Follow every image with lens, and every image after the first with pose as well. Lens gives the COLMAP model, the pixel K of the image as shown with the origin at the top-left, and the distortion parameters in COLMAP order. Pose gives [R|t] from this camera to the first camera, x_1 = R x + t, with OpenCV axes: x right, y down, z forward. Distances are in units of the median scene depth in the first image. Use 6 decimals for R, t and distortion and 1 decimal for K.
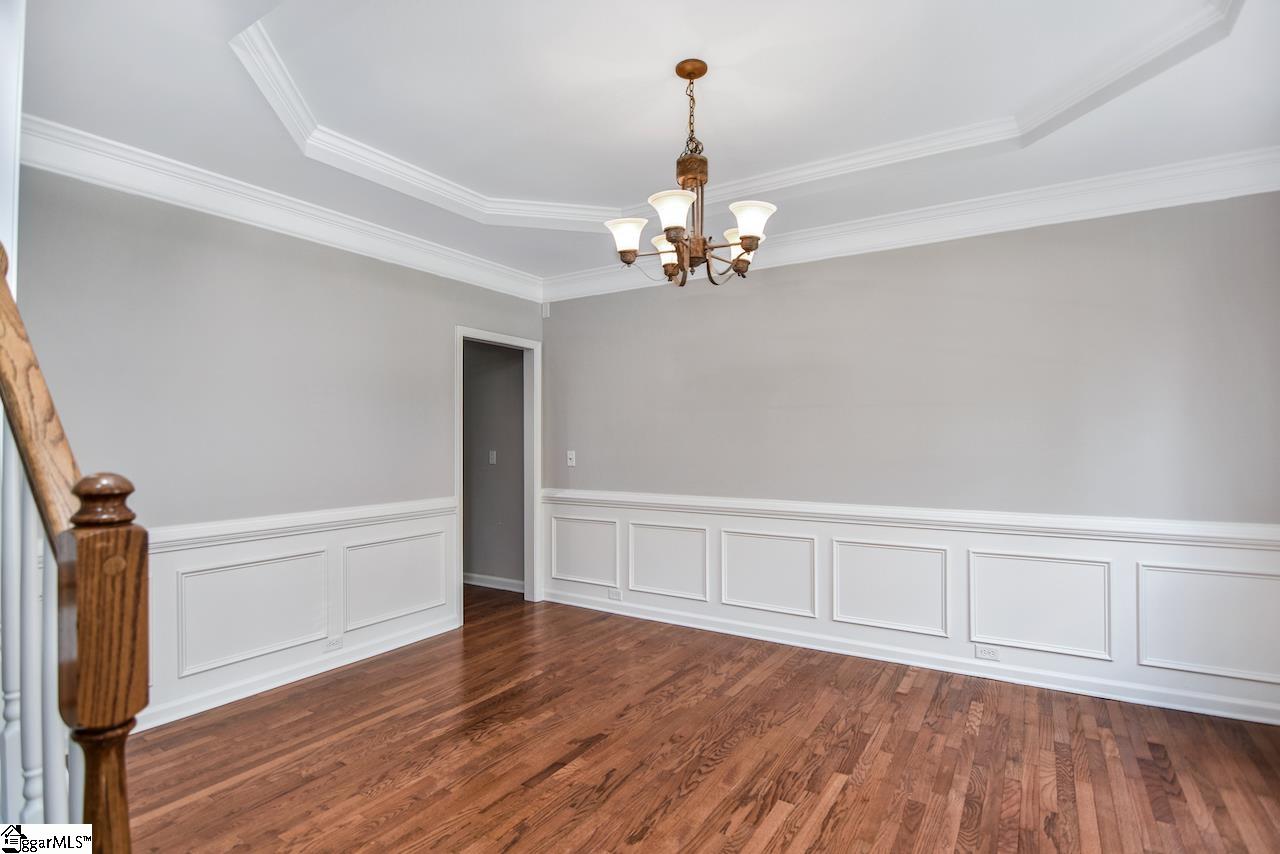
lens RADIAL K [[634.3, 0, 639.0], [0, 634.3, 436.9], [0, 0, 1]] dist [0.001731, -0.016414]
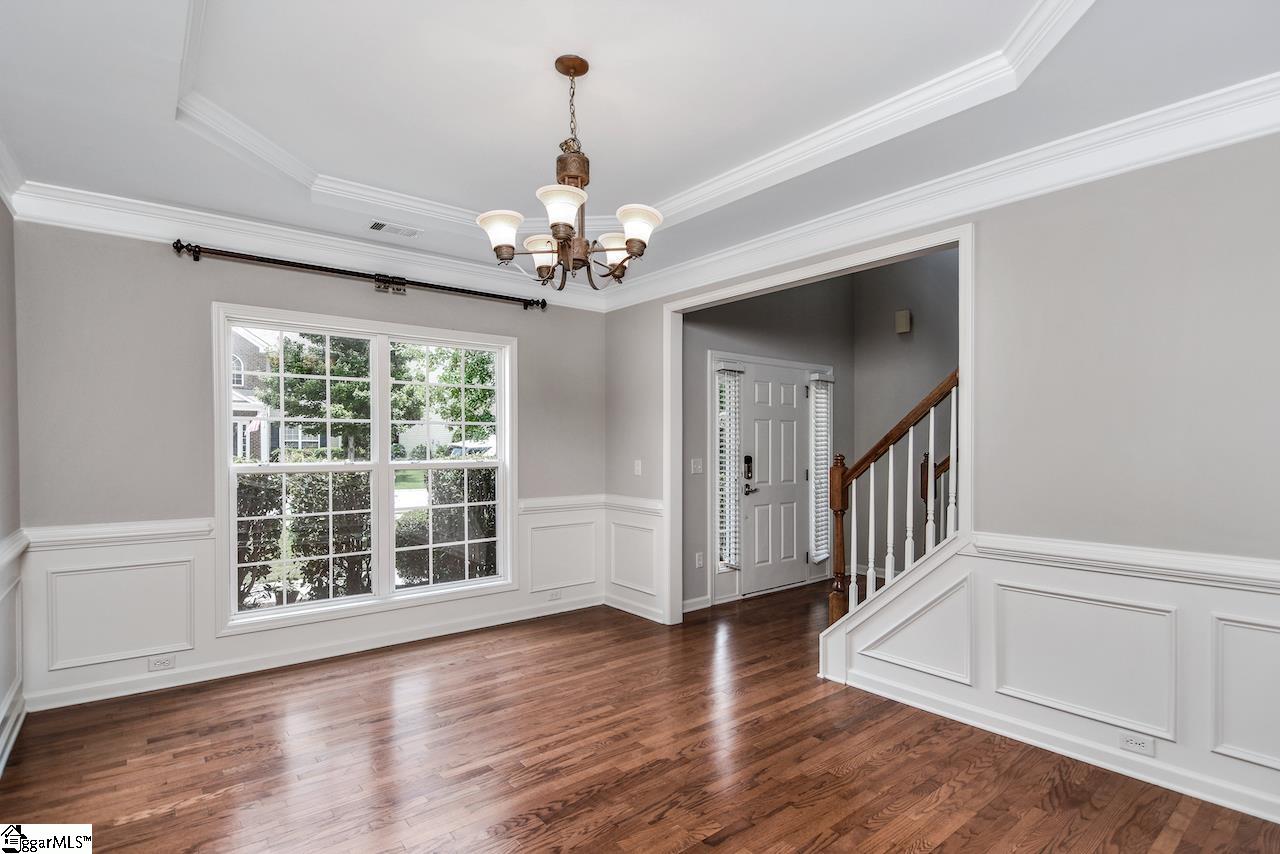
lens RADIAL K [[634.3, 0, 639.0], [0, 634.3, 436.9], [0, 0, 1]] dist [0.001731, -0.016414]
pose [[-0.946104, 0.008990, 0.323737, -0.320248], [0.005608, 0.999920, -0.011380, -0.003772], [-0.323813, -0.008951, -0.946079, 1.877961]]
